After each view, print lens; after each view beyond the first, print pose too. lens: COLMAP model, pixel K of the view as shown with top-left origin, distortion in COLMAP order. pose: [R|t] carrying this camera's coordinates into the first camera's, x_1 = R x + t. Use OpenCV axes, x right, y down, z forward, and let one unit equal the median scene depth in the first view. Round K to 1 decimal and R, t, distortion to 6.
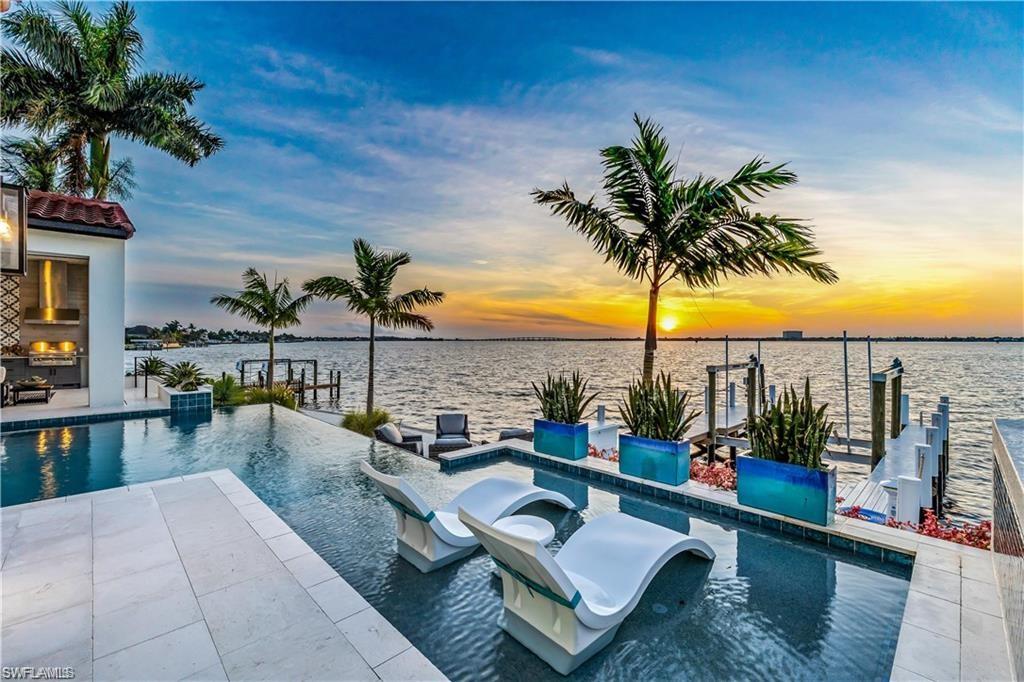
lens RADIAL K [[435.0, 0, 518.5], [0, 435.0, 340.4], [0, 0, 1]] dist [-0.000411, -0.000747]
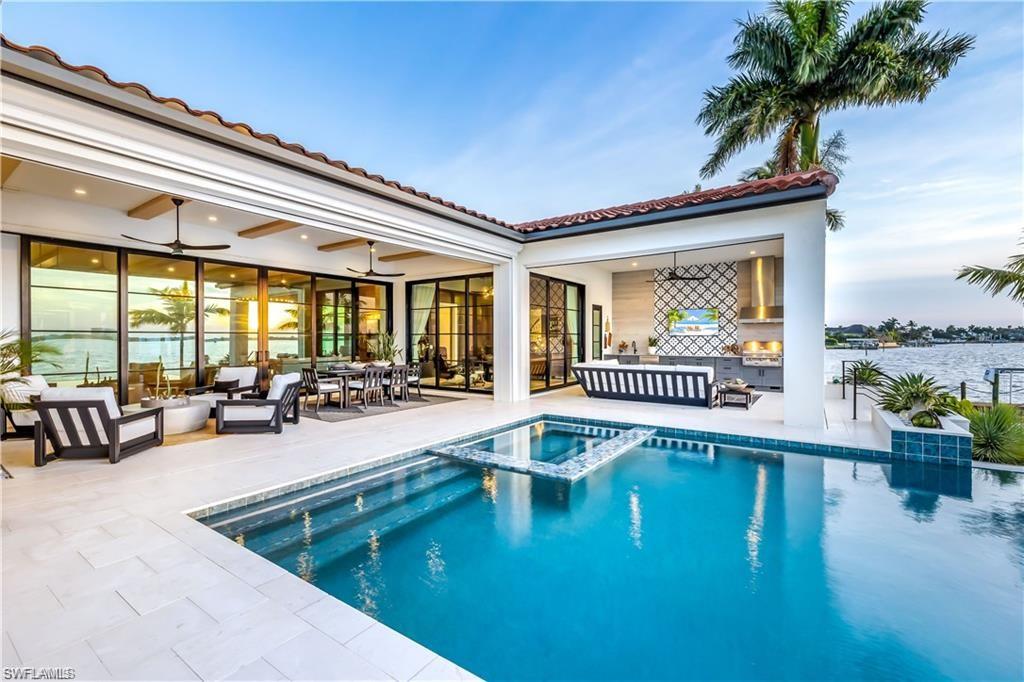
lens RADIAL K [[435.0, 0, 507.8], [0, 435.0, 341.9], [0, 0, 1]] dist [-0.000411, -0.000747]
pose [[0.177896, 0.003587, -0.984043, -0.177584], [0.002069, 0.999990, 0.004019, -0.000279], [0.984047, -0.002751, 0.177886, 0.216499]]
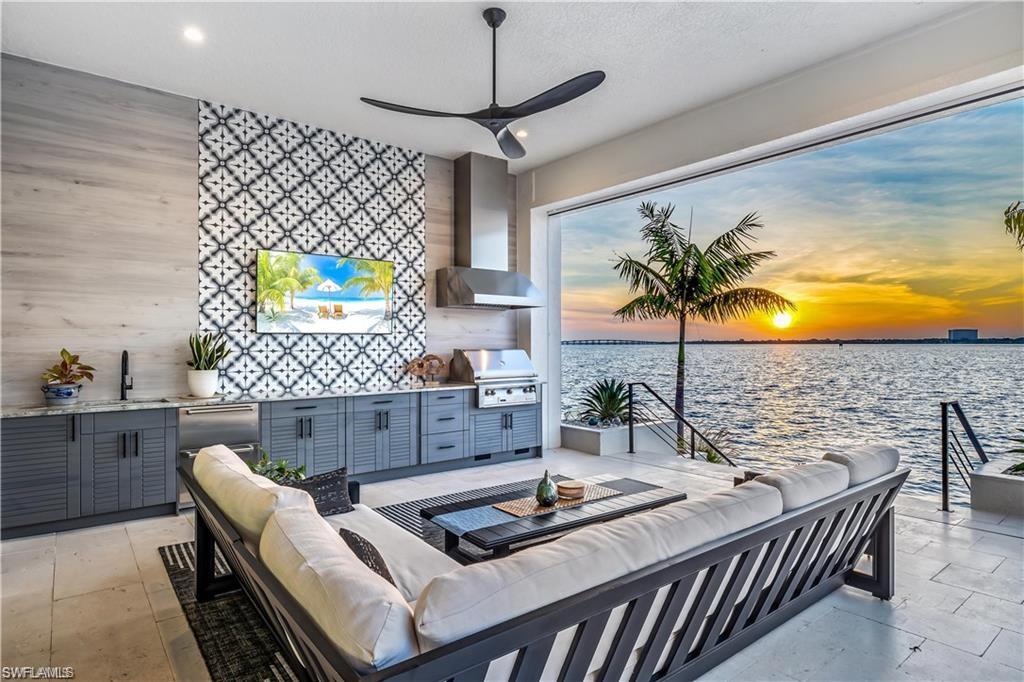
lens RADIAL K [[571.8, 0, 517.1], [0, 571.8, 342.3], [0, 0, 1]] dist [0.003690, -0.000106]
pose [[0.994313, -0.003059, -0.106451, -0.772755], [0.002830, 0.999993, -0.002304, -0.001113], [0.106457, 0.001990, 0.994315, 0.353460]]
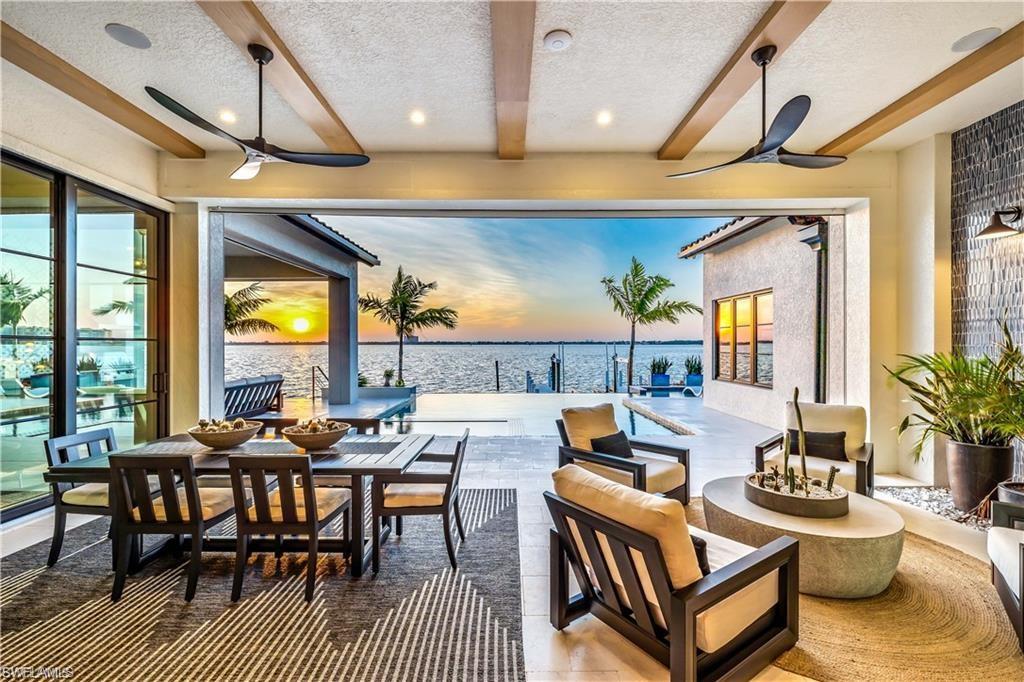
lens RADIAL K [[435.0, 0, 515.8], [0, 435.0, 343.3], [0, 0, 1]] dist [-0.000411, -0.000747]
pose [[0.705042, -0.003026, 0.709159, -0.869523], [0.004007, 0.999992, 0.000283, -0.006261], [-0.709154, 0.002642, 0.705049, -0.110322]]
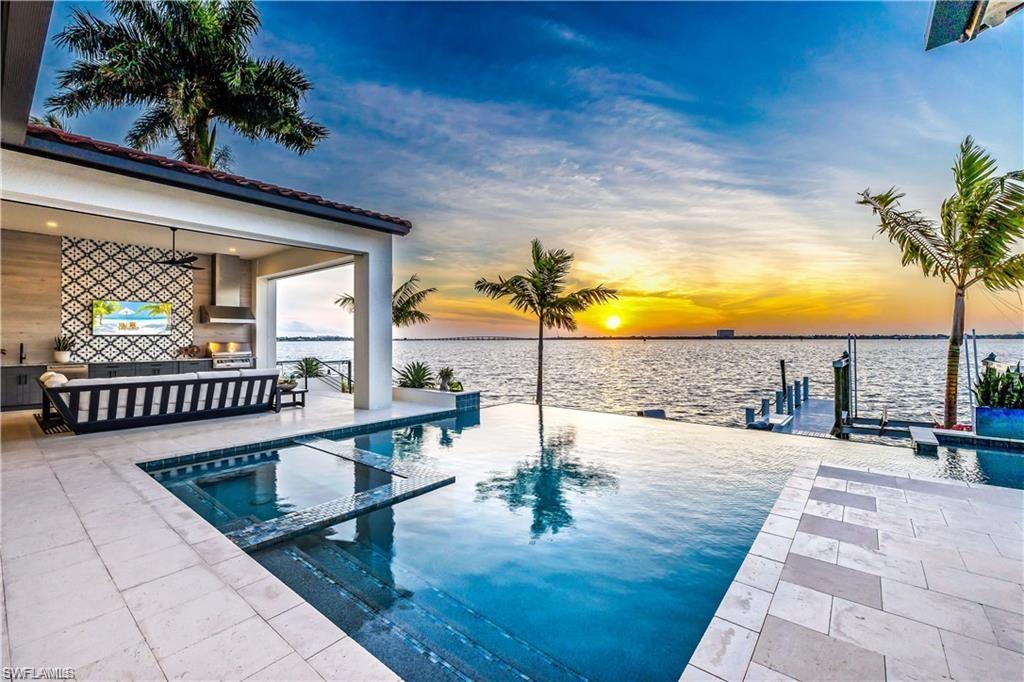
lens RADIAL K [[435.0, 0, 512.0], [0, 435.0, 337.7], [0, 0, 1]] dist [-0.000411, -0.000747]
pose [[0.994854, -0.003520, 0.101257, -0.440609], [0.003907, 0.999986, -0.003618, -0.000462], [-0.101242, 0.003995, 0.994854, 0.013112]]
